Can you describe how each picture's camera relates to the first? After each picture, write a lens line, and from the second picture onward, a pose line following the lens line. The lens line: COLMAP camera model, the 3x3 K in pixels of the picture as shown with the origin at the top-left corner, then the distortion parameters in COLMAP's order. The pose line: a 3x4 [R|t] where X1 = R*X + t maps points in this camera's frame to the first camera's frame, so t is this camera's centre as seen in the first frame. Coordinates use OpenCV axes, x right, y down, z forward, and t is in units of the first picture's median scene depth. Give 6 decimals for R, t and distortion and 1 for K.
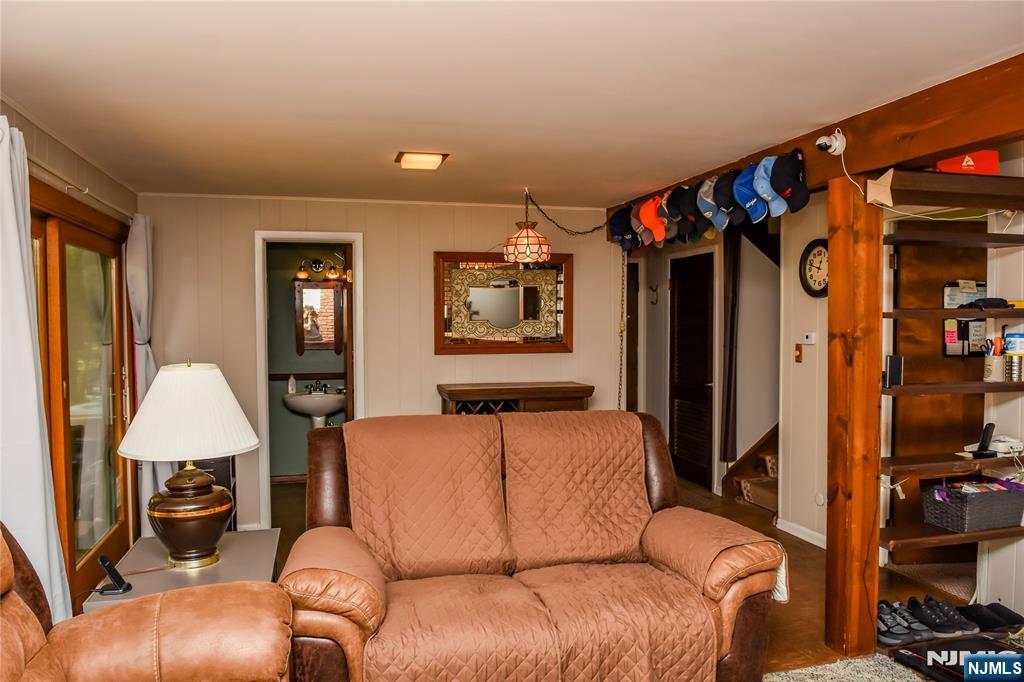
lens RADIAL K [[760.4, 0, 512.9], [0, 760.4, 344.7], [0, 0, 1]] dist [-0.004989, -0.004904]
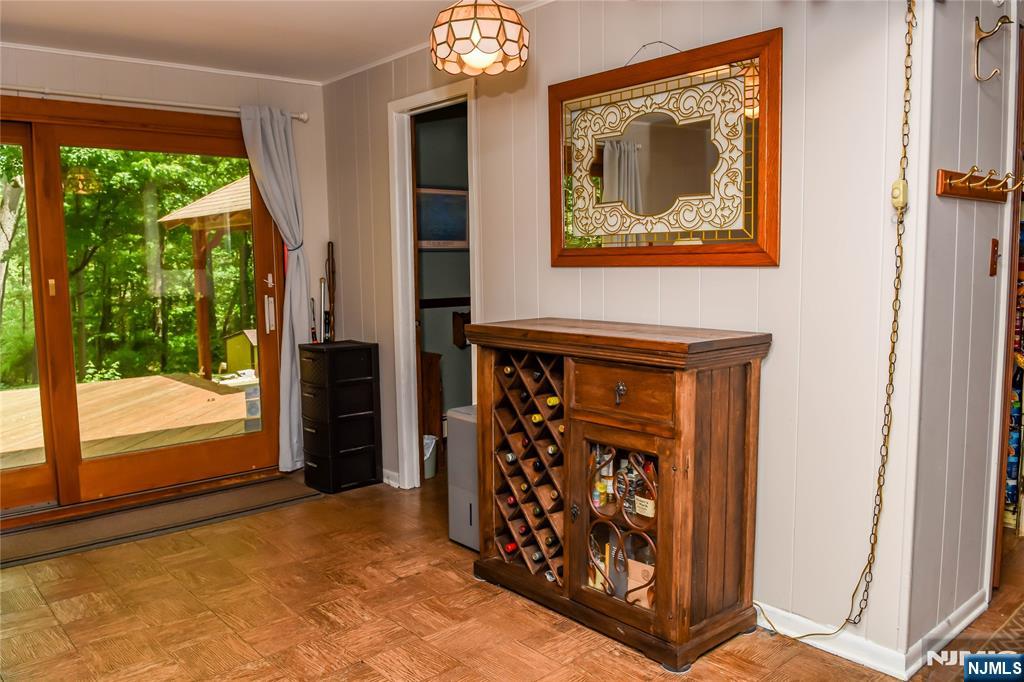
lens RADIAL K [[777.4, 0, 512.4], [0, 777.4, 340.5], [0, 0, 1]] dist [-0.006723, -0.000550]
pose [[0.446454, 0.087745, -0.890494, 0.417490], [-0.029201, 0.996079, 0.083508, 0.020380], [0.894330, -0.011279, 0.447266, 0.700576]]
